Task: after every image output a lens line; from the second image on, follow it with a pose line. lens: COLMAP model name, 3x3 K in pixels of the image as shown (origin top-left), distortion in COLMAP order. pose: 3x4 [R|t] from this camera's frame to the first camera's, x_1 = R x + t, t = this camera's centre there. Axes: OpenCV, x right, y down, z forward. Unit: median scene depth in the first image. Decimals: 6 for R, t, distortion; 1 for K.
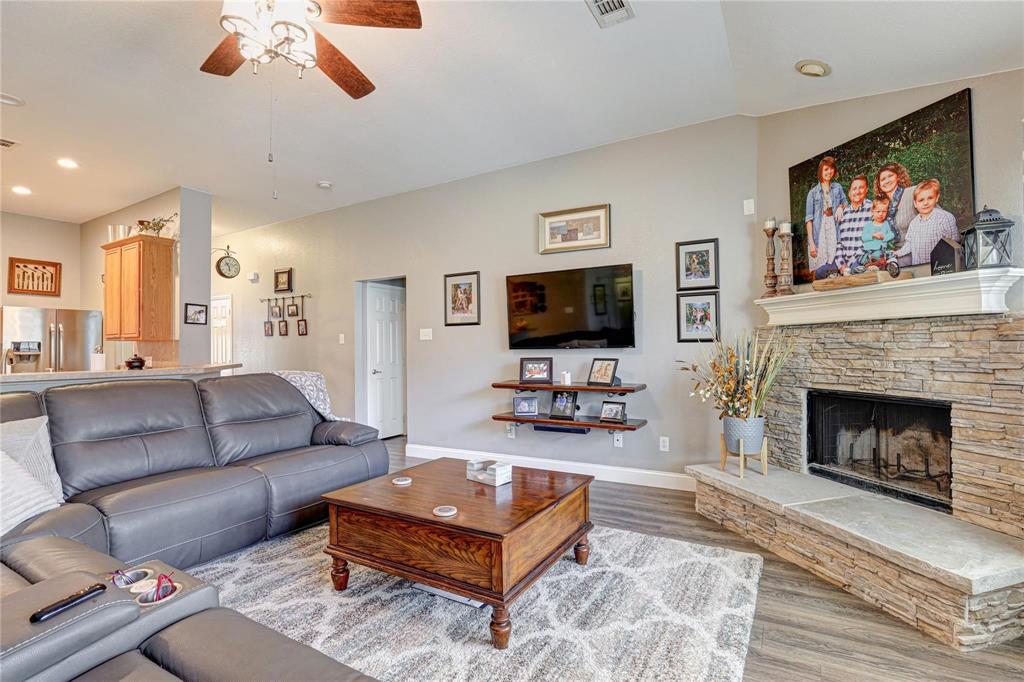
lens RADIAL K [[472.8, 0, 510.7], [0, 472.8, 340.9], [0, 0, 1]] dist [-0.033518, 0.005636]
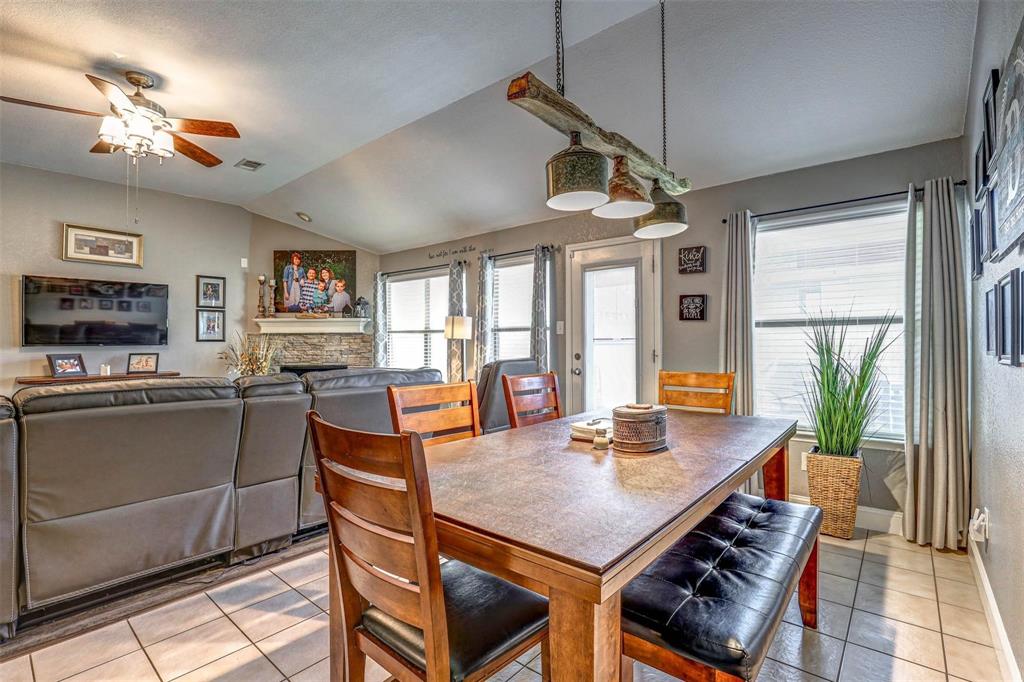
lens RADIAL K [[472.8, 0, 514.6], [0, 472.8, 335.3], [0, 0, 1]] dist [-0.033518, 0.005636]
pose [[0.179600, 0.022926, 0.983473, -0.987051], [-0.010240, 0.999718, -0.021434, 0.004156], [-0.983686, -0.006221, 0.179784, -0.278912]]
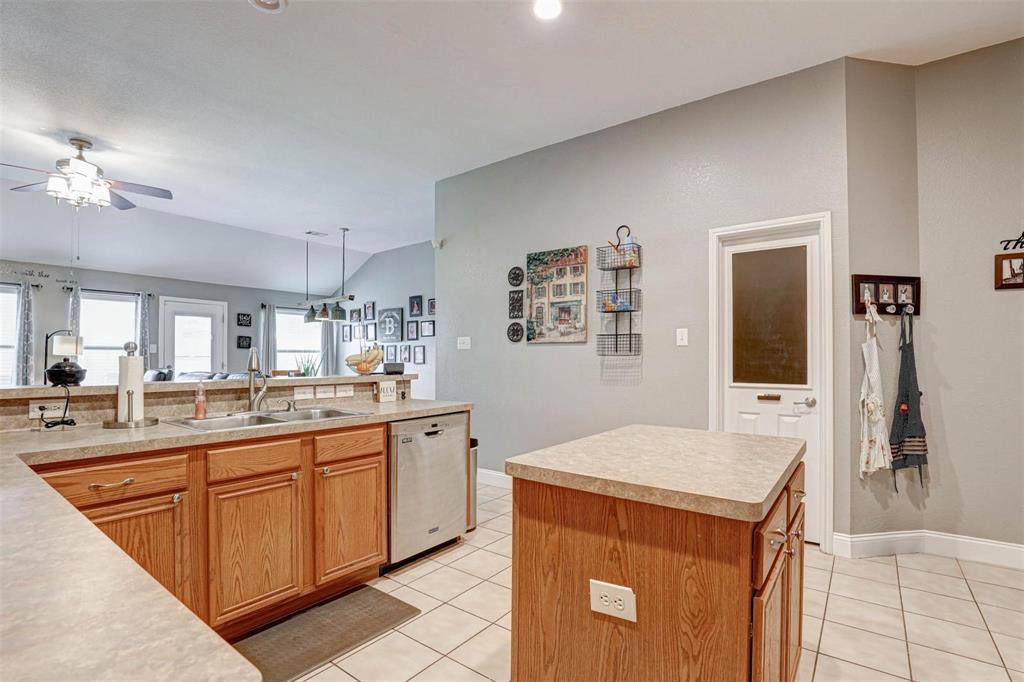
lens RADIAL K [[472.8, 0, 508.3], [0, 472.8, 357.2], [0, 0, 1]] dist [-0.033518, 0.005636]
pose [[-0.991862, 0.011470, 0.126802, -1.397523], [0.009135, 0.999778, -0.018981, 0.040088], [-0.126991, -0.017668, -0.991746, 1.479343]]
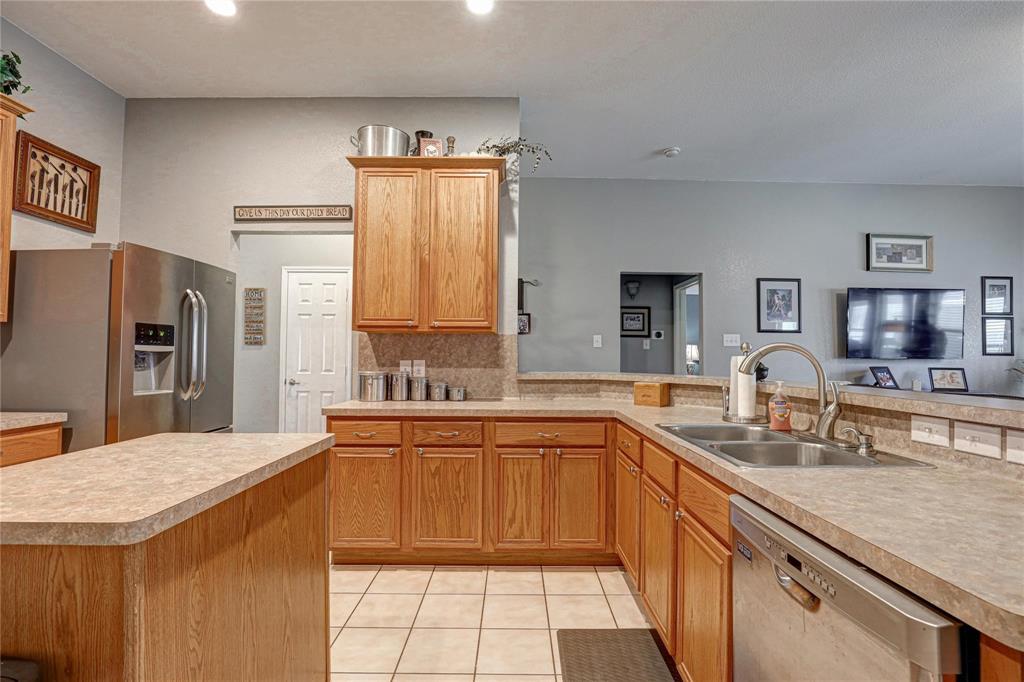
lens RADIAL K [[472.8, 0, 517.5], [0, 472.8, 340.5], [0, 0, 1]] dist [-0.033518, 0.005636]
pose [[0.865147, 0.035765, 0.500241, -1.430852], [-0.027702, 0.999339, -0.023539, 0.028060], [-0.500753, 0.006507, 0.865566, 0.603382]]
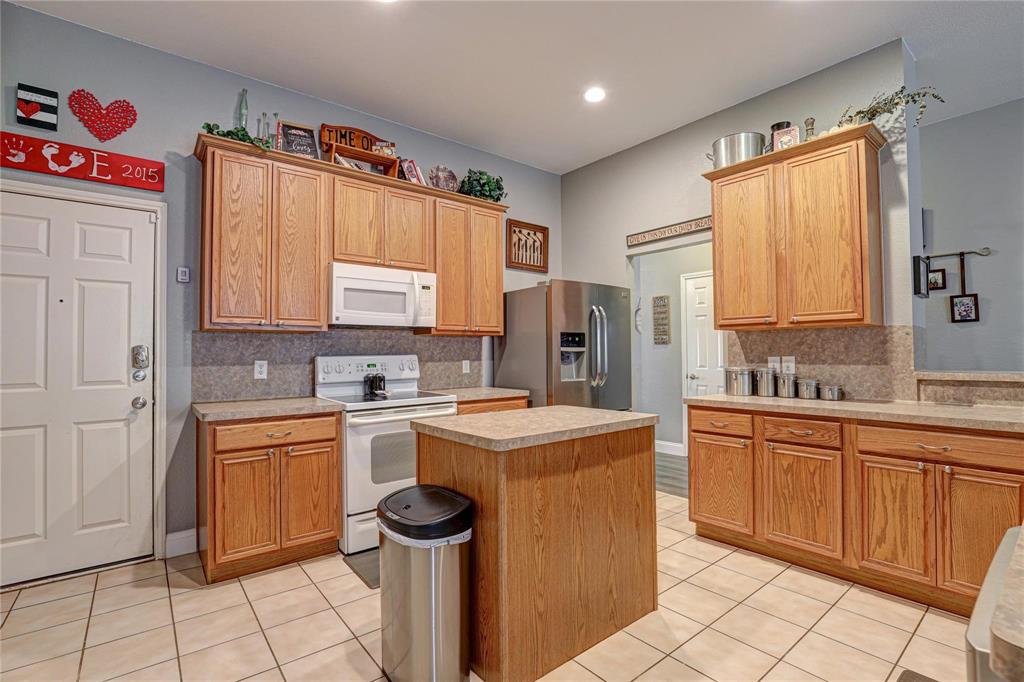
lens RADIAL K [[472.8, 0, 516.1], [0, 472.8, 341.0], [0, 0, 1]] dist [-0.033518, 0.005636]
pose [[0.933509, -0.000178, -0.358554, -1.302135], [-0.000890, 0.999996, -0.002812, 0.023471], [0.358553, 0.002944, 0.933505, 0.480197]]
